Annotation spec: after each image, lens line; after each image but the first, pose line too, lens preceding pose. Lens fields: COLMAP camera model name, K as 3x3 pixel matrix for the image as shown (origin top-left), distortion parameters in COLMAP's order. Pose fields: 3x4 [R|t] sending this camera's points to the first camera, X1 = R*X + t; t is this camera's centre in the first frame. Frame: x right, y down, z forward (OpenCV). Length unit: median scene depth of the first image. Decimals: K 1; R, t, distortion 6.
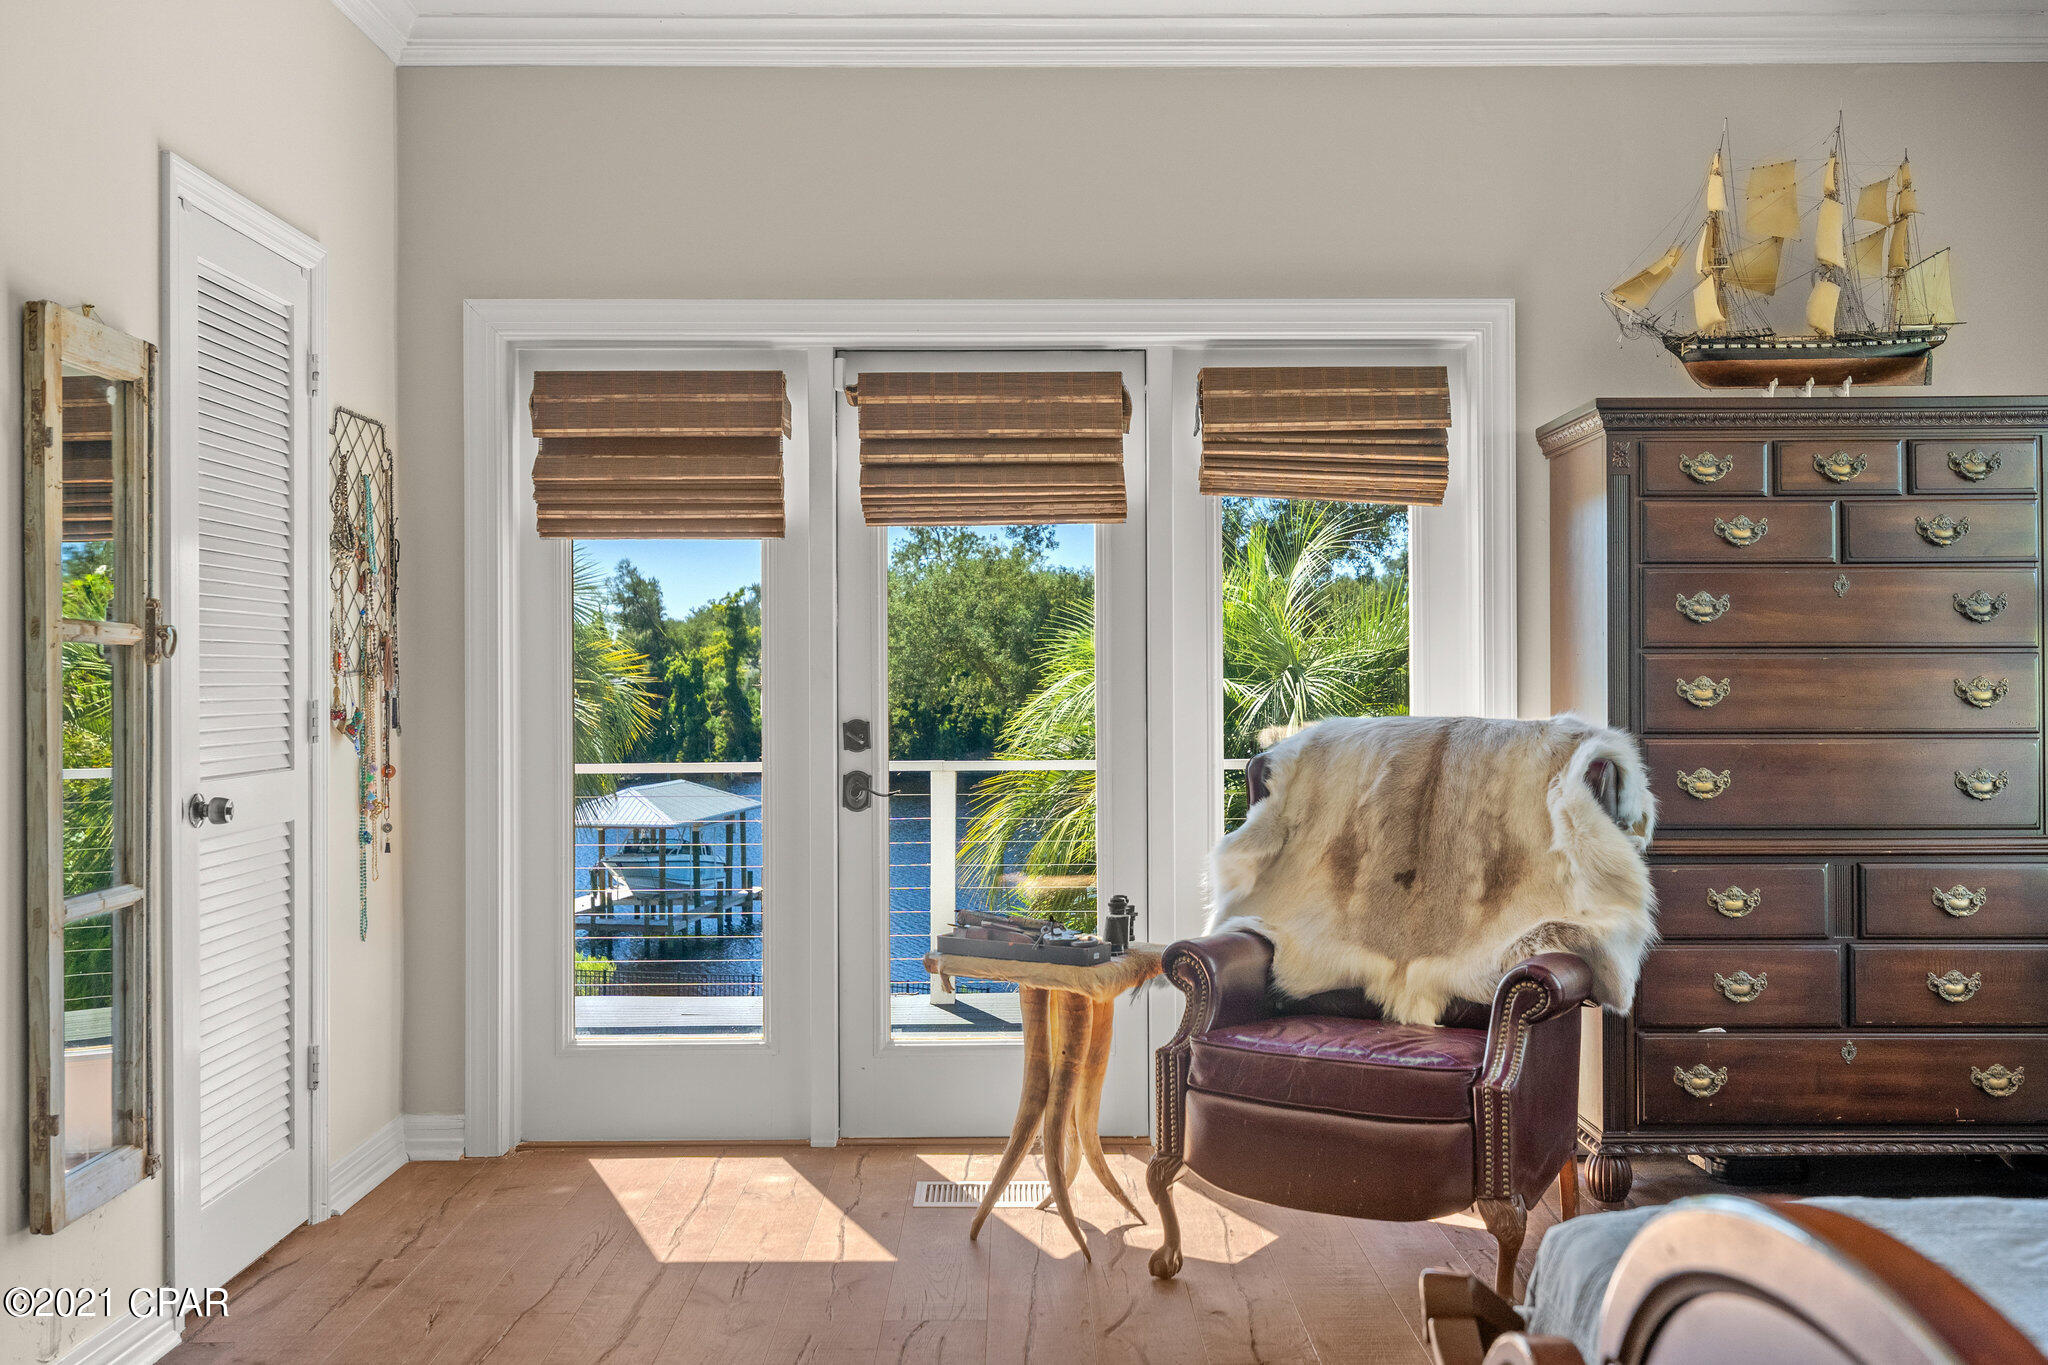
lens RADIAL K [[1838.2, 0, 1024.0], [0, 1838.2, 682.5], [0, 0, 1]] dist [0.004802, 0.001538]
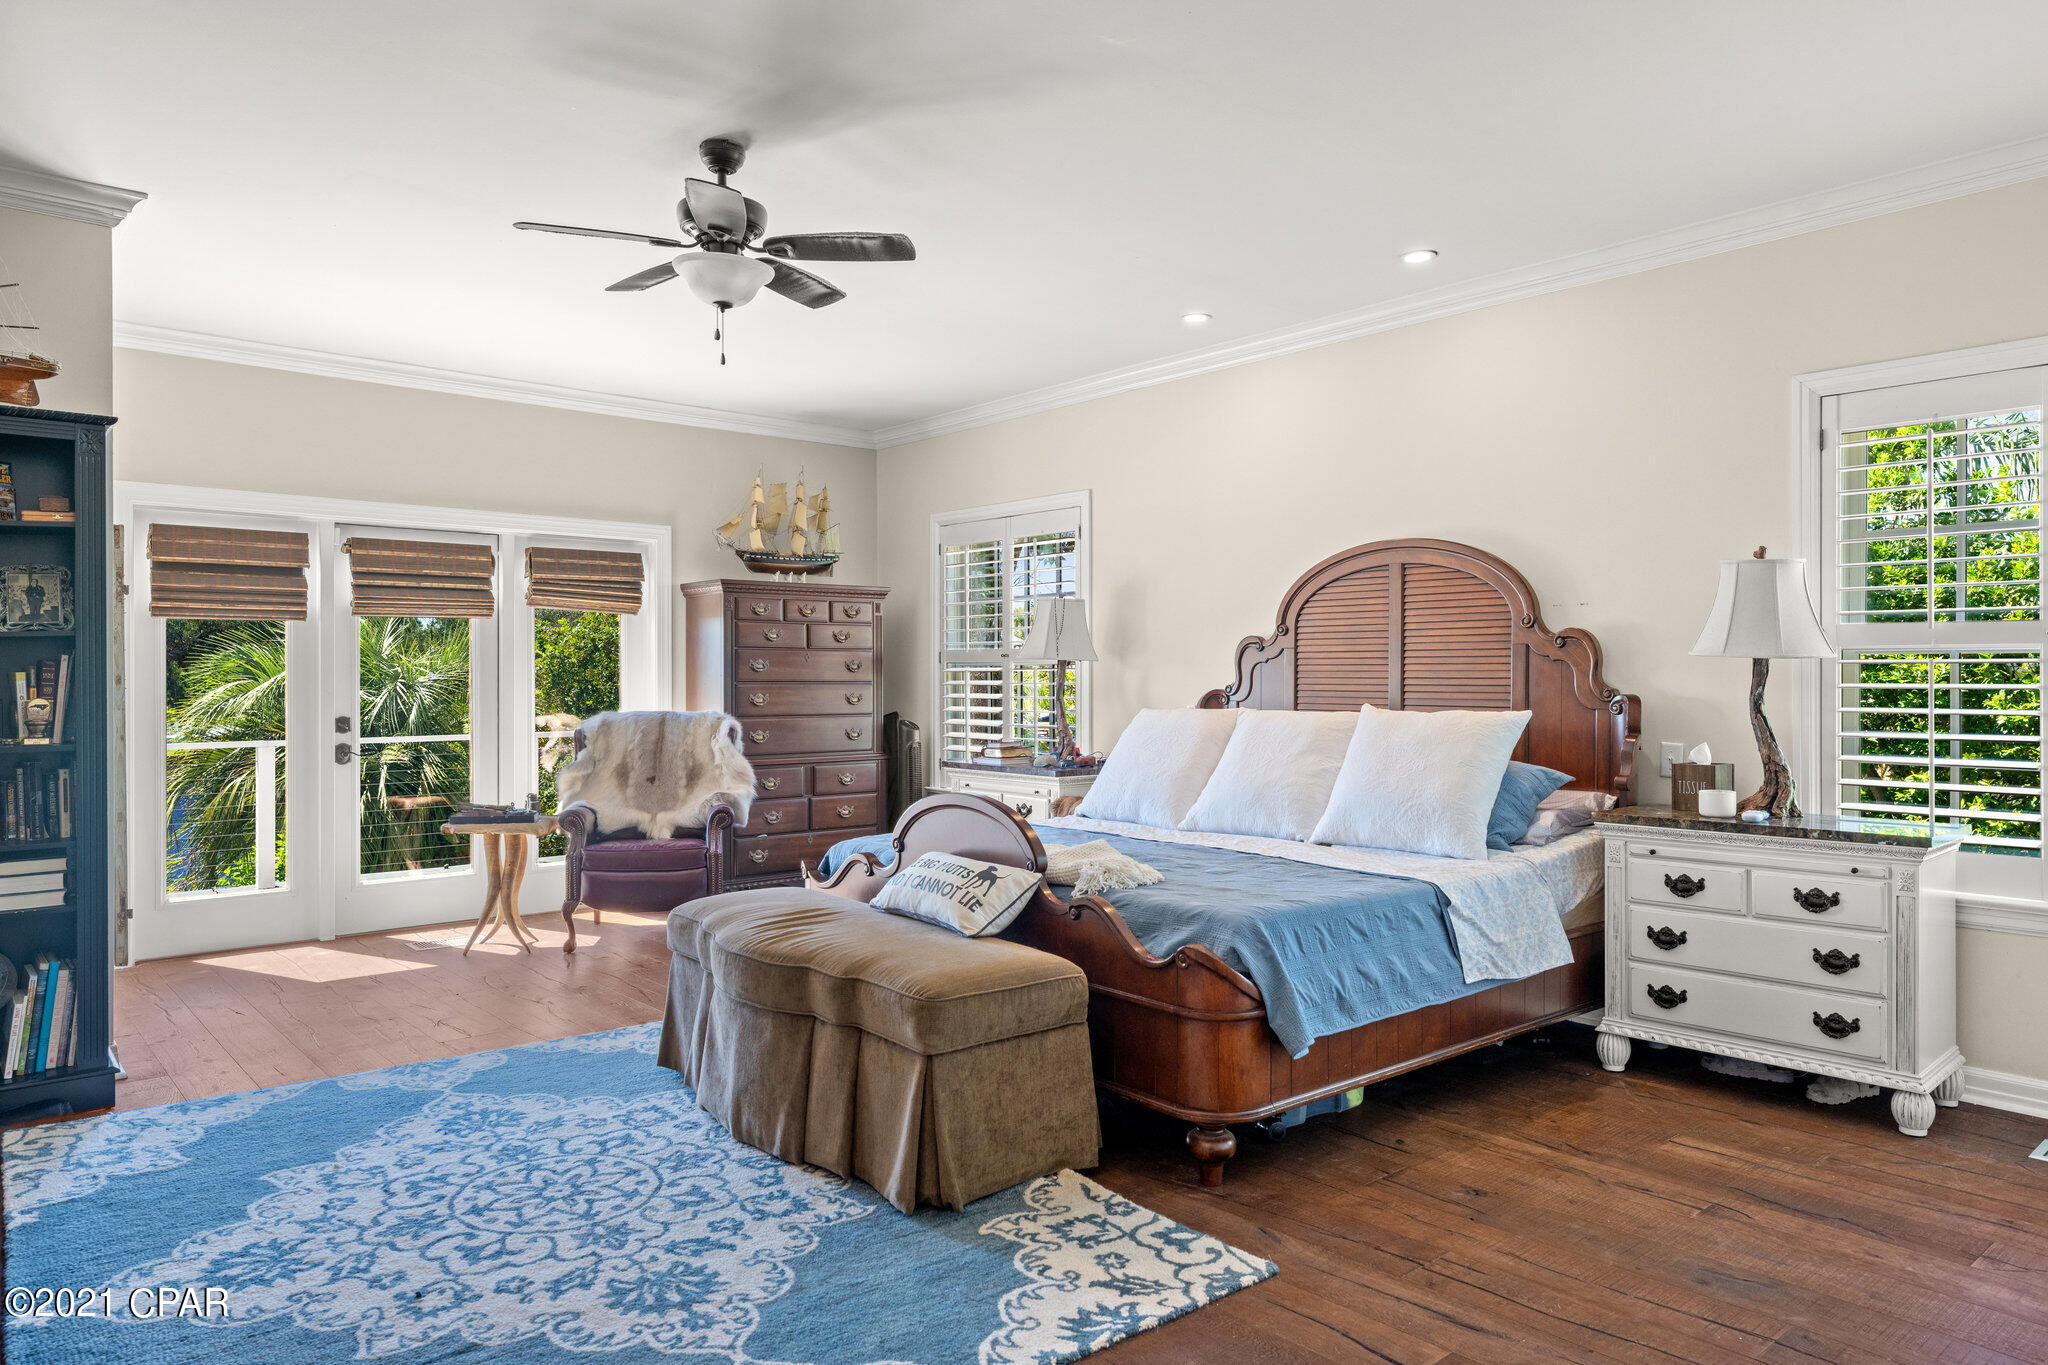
lens RADIAL K [[1356.6, 0, 1024.0], [0, 1356.6, 682.5], [0, 0, 1]] dist [0.000452, 0.000105]
pose [[0.760715, -0.000707, 0.649086, -0.538613], [-0.000653, 0.999998, 0.001854, -0.021163], [-0.649086, -0.001834, 0.760713, -0.613344]]
